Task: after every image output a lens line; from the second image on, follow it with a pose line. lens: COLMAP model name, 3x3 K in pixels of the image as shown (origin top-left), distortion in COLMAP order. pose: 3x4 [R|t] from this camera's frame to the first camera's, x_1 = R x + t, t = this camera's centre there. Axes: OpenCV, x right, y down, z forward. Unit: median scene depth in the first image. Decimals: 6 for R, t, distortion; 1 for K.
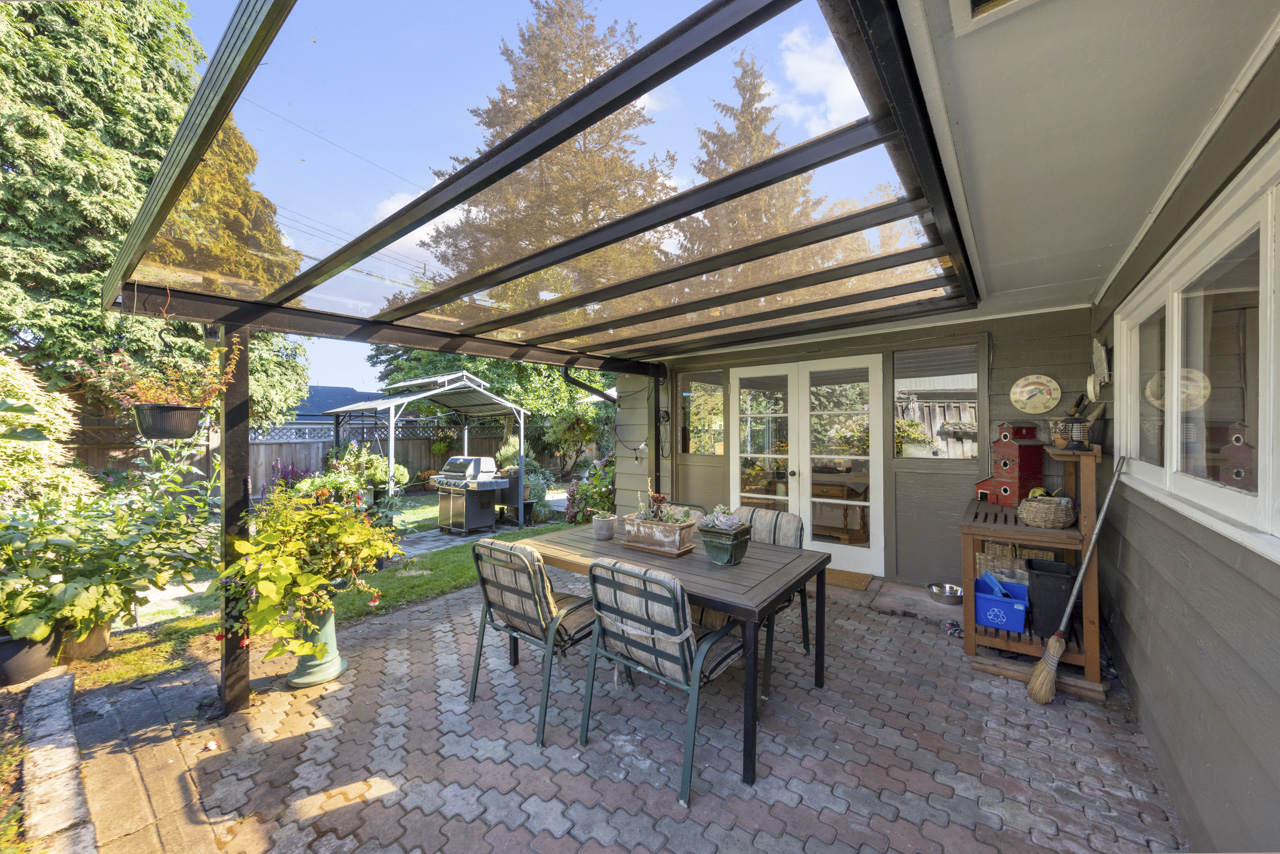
lens RADIAL K [[485.8, 0, 644.2], [0, 485.8, 426.4], [0, 0, 1]] dist [0.003062, 0.000021]
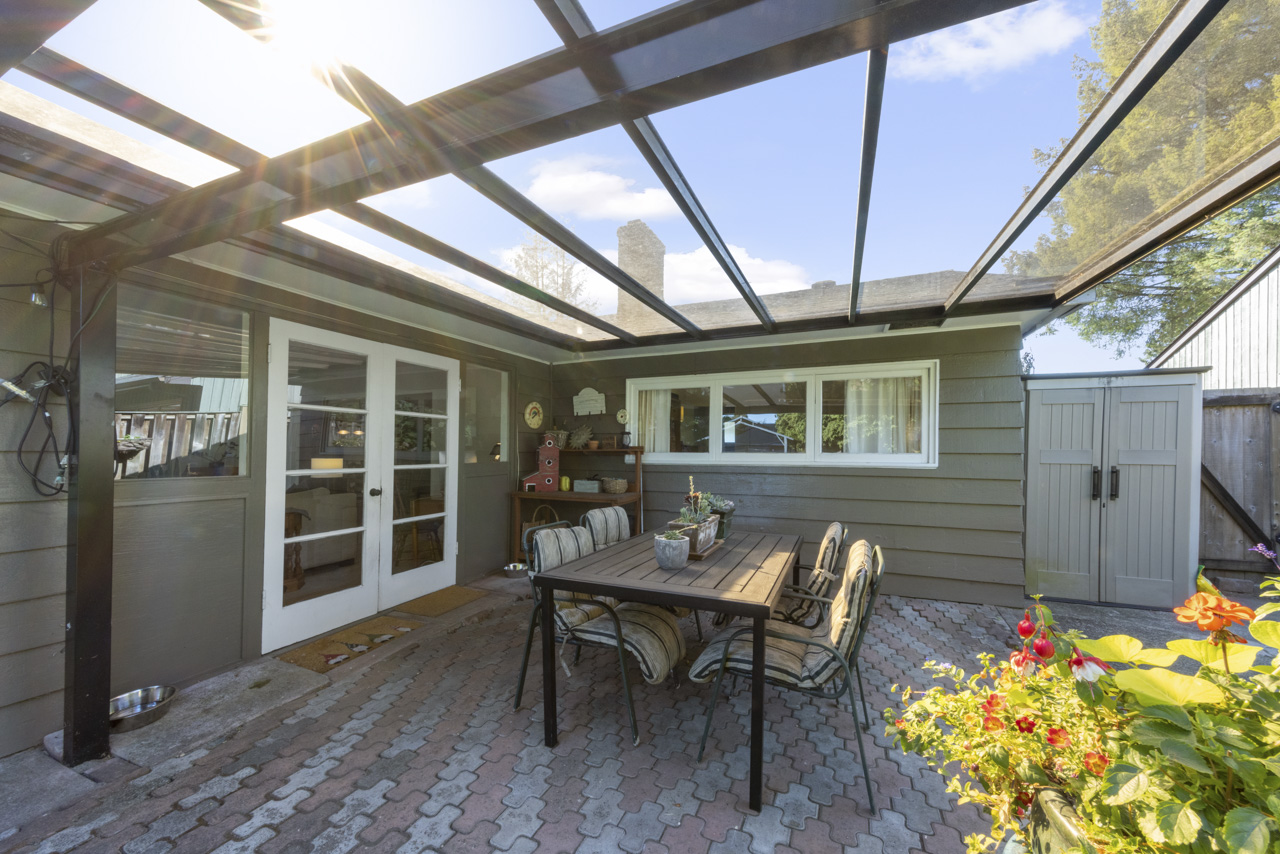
lens RADIAL K [[471.3, 0, 640.0], [0, 471.3, 427.0], [0, 0, 1]] dist [0.001122, -0.000035]
pose [[-0.240447, 0.058847, 0.968877, -0.392661], [-0.000154, 0.998158, -0.060664, 0.033839], [-0.970662, -0.014736, -0.239995, 0.628476]]
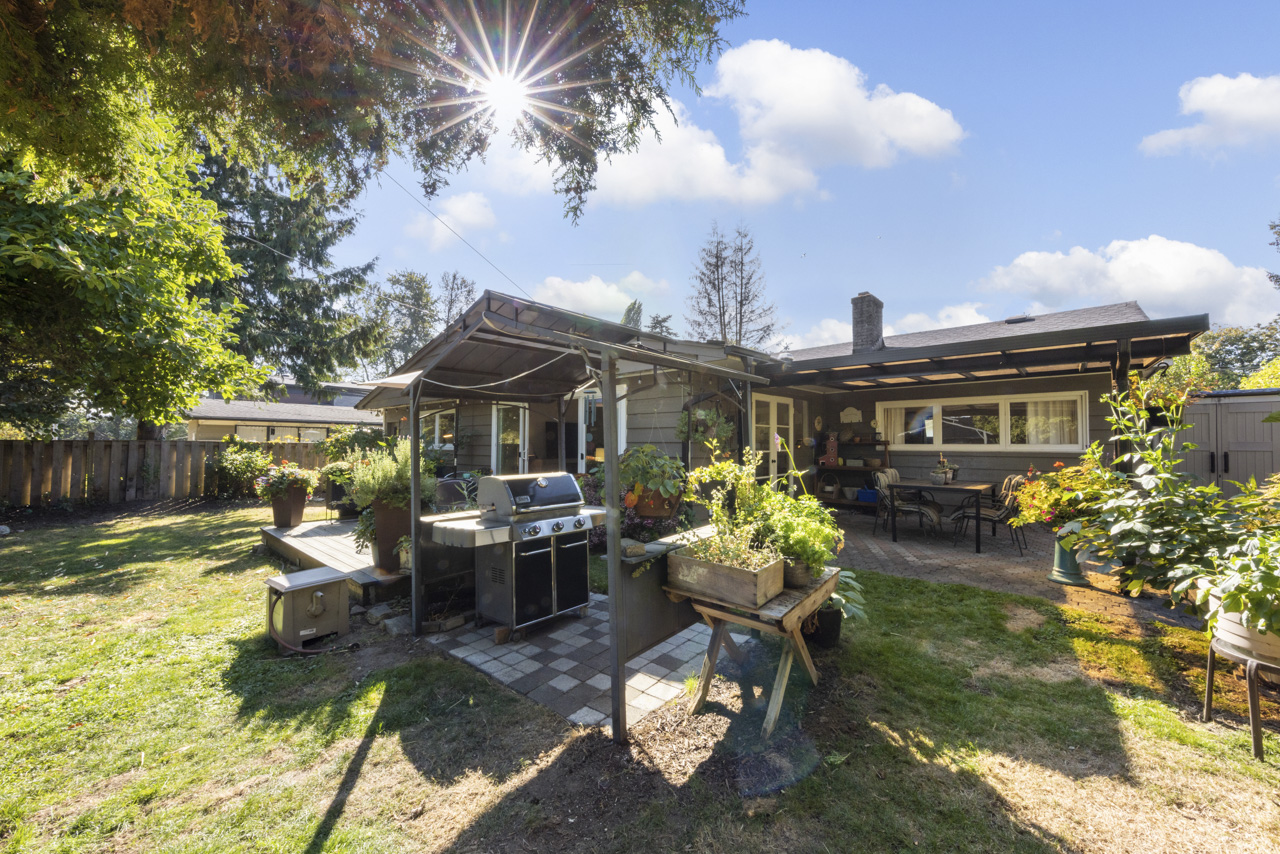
lens RADIAL K [[471.3, 0, 640.0], [0, 471.3, 427.0], [0, 0, 1]] dist [0.001122, -0.000035]
pose [[0.081171, 0.046695, 0.995606, -1.084474], [-0.002100, 0.998908, -0.046679, 0.044615], [-0.996698, 0.001698, 0.081180, 1.058949]]
